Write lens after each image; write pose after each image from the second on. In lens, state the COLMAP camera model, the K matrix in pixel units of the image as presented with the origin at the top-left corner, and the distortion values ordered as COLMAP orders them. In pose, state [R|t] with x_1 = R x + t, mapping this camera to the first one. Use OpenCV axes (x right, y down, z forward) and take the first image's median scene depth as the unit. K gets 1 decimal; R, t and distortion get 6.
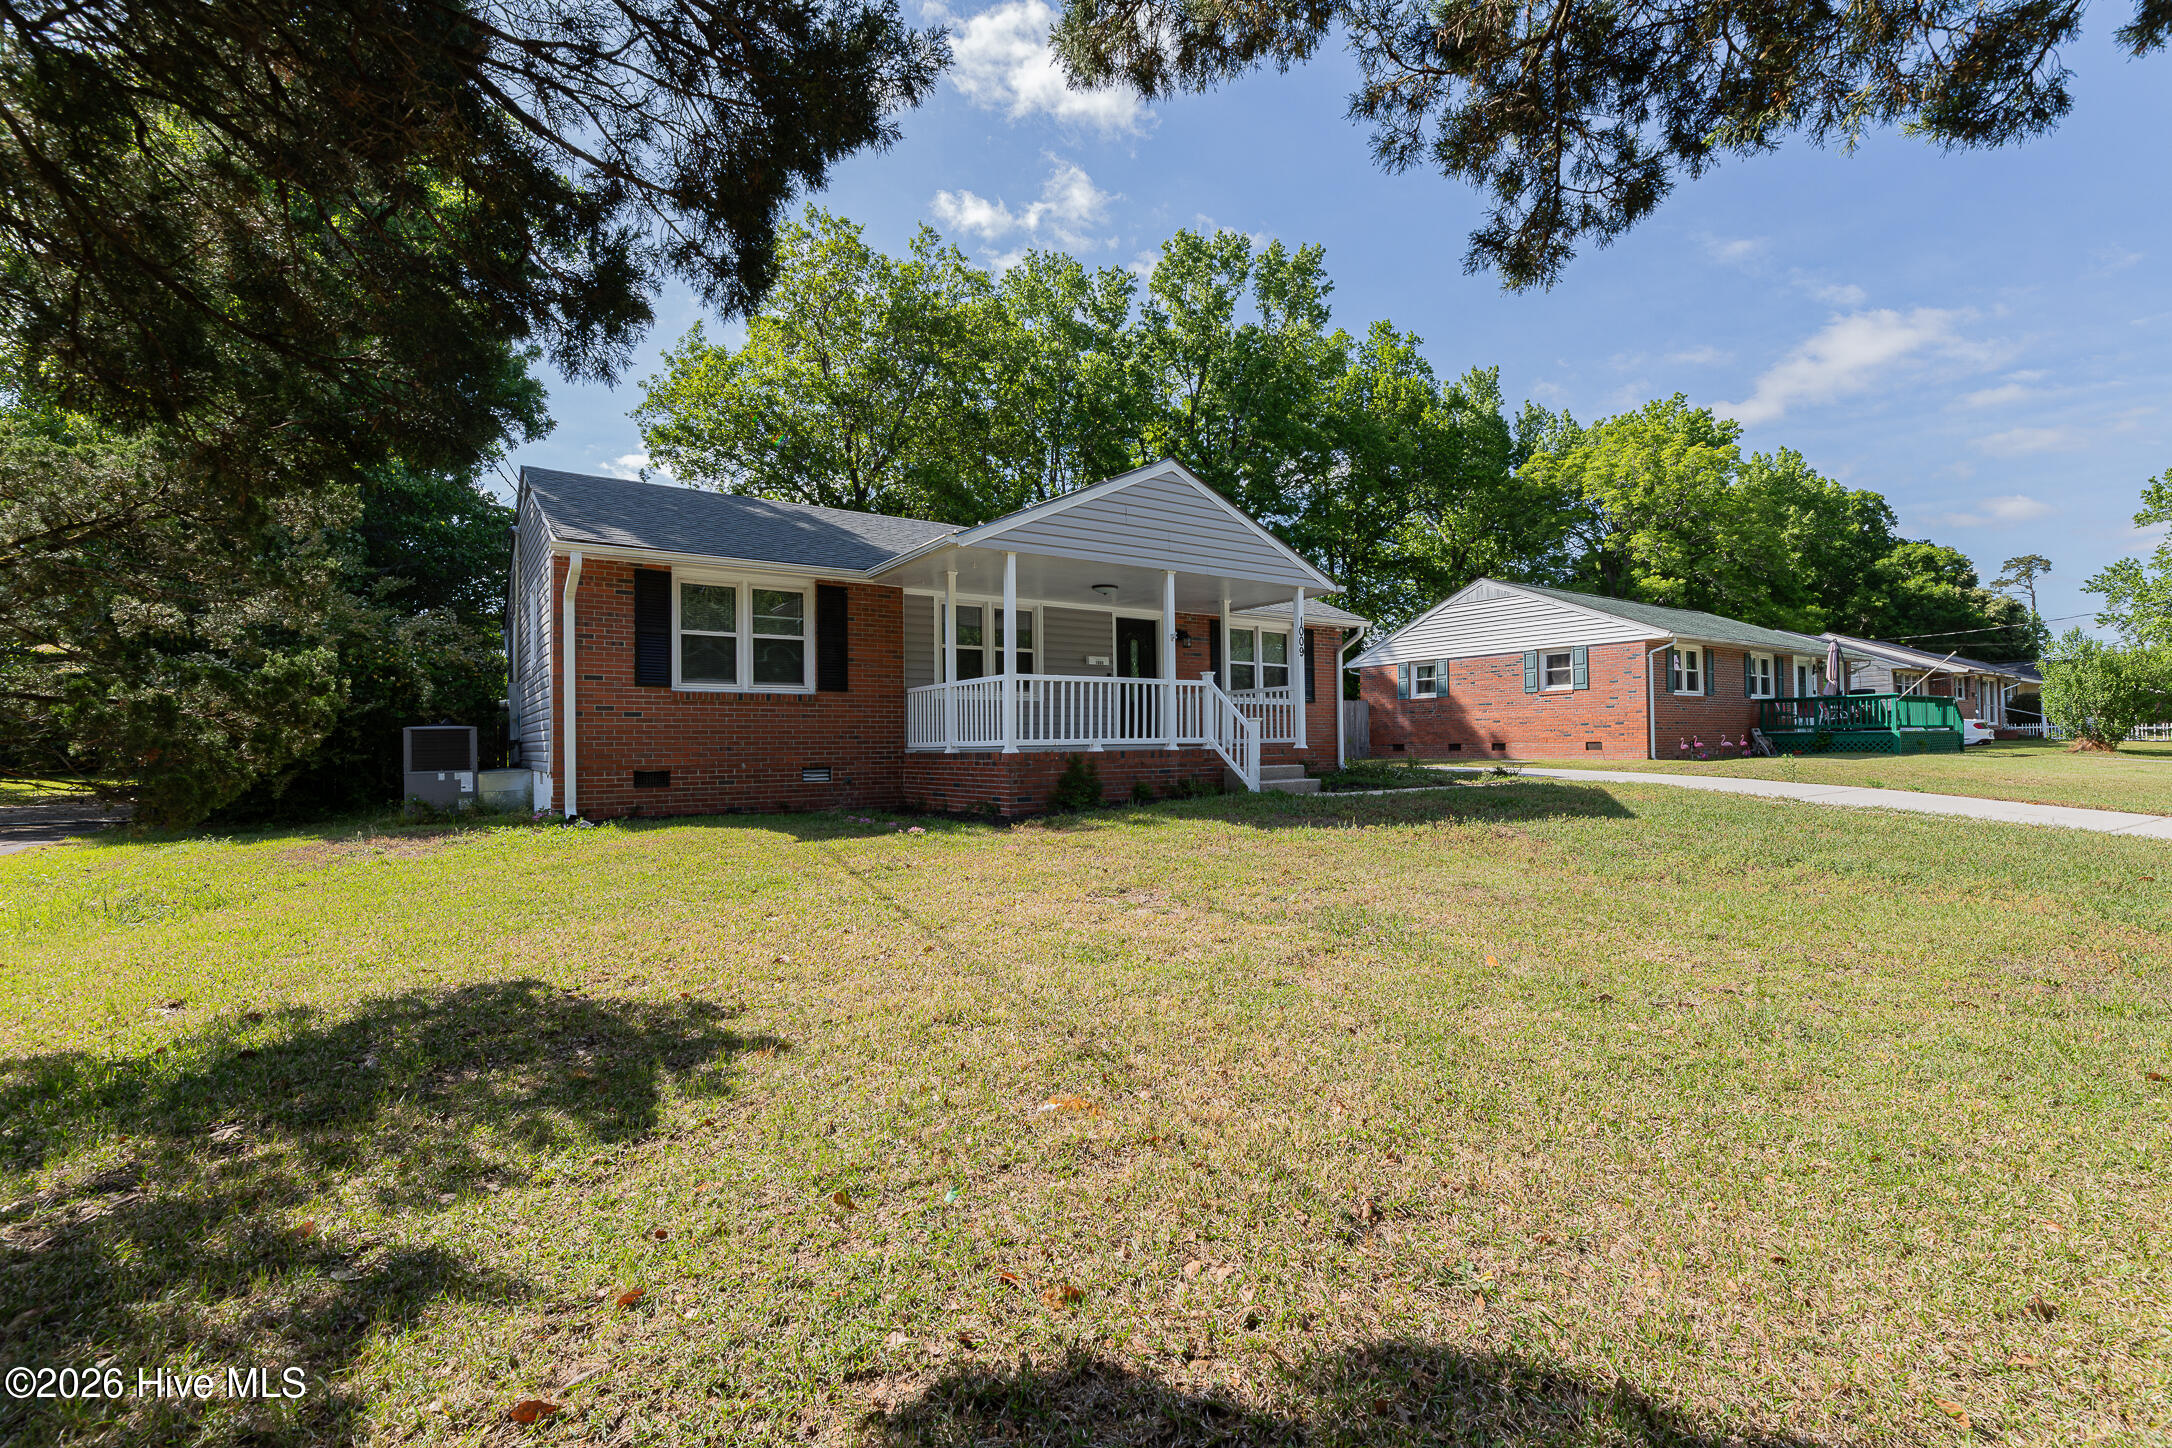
lens RADIAL K [[947.8, 0, 1085.4], [0, 947.8, 731.5], [0, 0, 1]] dist [-0.001675, -0.000026]
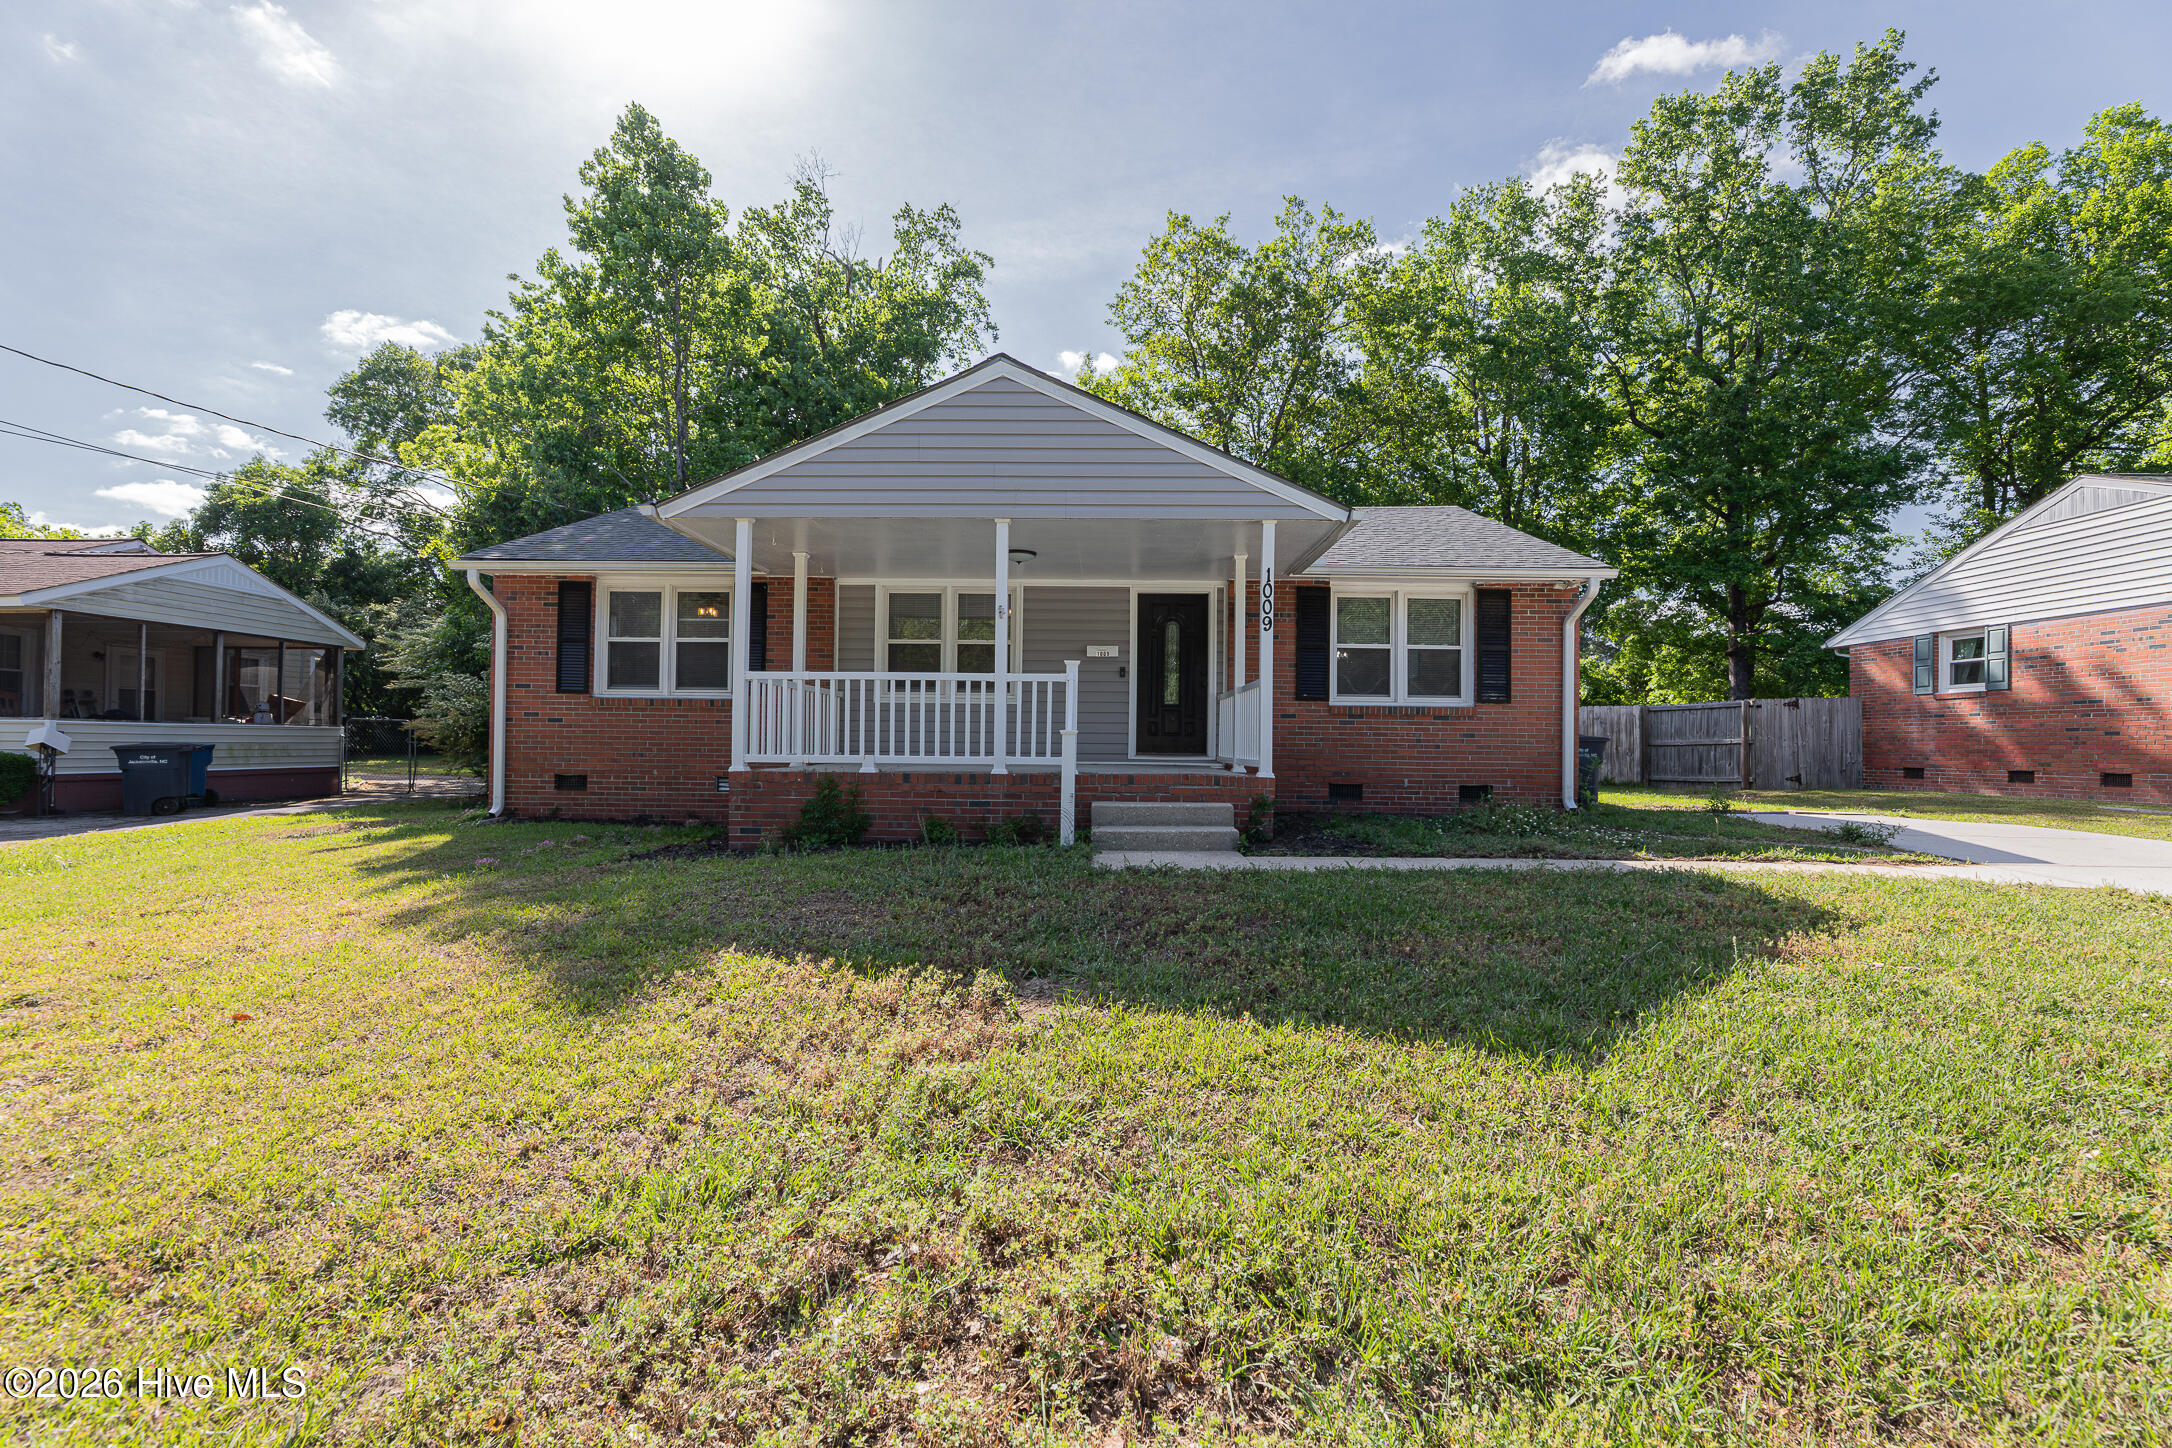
lens RADIAL K [[890.5, 0, 1090.0], [0, 890.5, 714.0], [0, 0, 1]] dist [-0.002181, -0.000881]
pose [[0.795719, -0.000006, -0.605666, 0.490890], [-0.017489, 0.999583, -0.022988, -0.010096], [0.605413, 0.028885, 0.795387, 0.479150]]
